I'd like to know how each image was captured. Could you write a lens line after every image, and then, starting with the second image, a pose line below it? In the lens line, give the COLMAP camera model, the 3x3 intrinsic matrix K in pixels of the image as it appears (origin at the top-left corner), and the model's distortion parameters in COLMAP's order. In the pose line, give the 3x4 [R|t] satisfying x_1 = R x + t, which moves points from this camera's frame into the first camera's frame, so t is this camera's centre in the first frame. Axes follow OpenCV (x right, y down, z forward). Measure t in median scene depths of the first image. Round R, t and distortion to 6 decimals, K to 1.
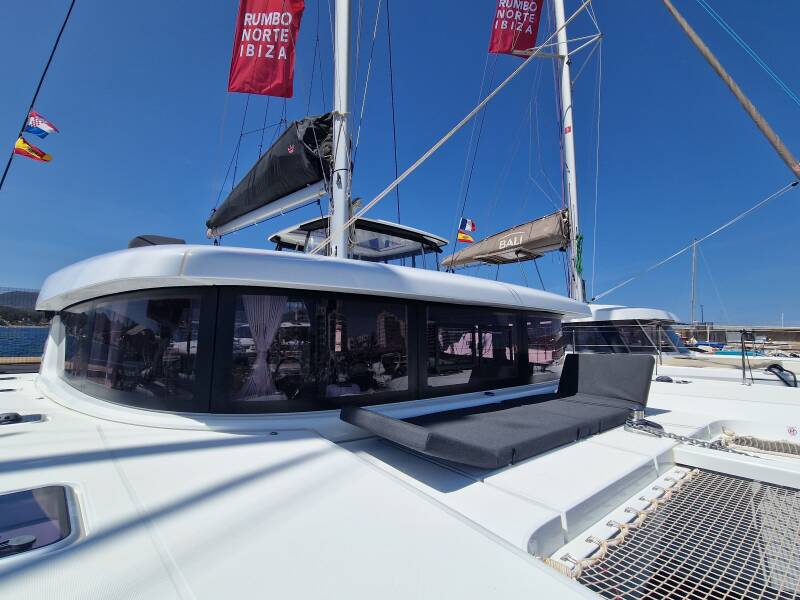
lens RADIAL K [[385.8, 0, 389.7], [0, 385.8, 301.6], [0, 0, 1]] dist [0.001725, 0.000338]
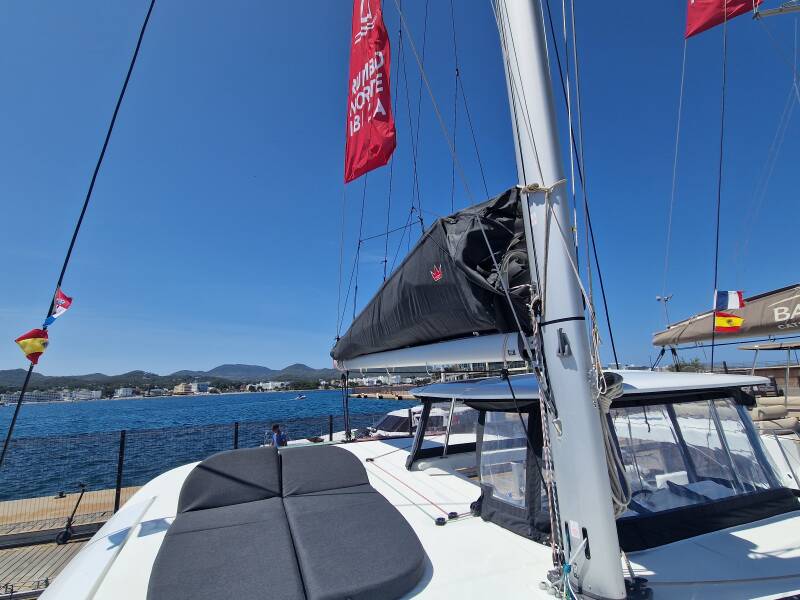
lens RADIAL K [[385.8, 0, 389.7], [0, 385.8, 301.6], [0, 0, 1]] dist [0.001725, 0.000338]
pose [[0.928874, -0.123090, -0.349345, -0.146944], [0.075766, 0.986366, -0.146087, -0.301122], [0.362564, 0.109228, 0.925536, 0.534678]]
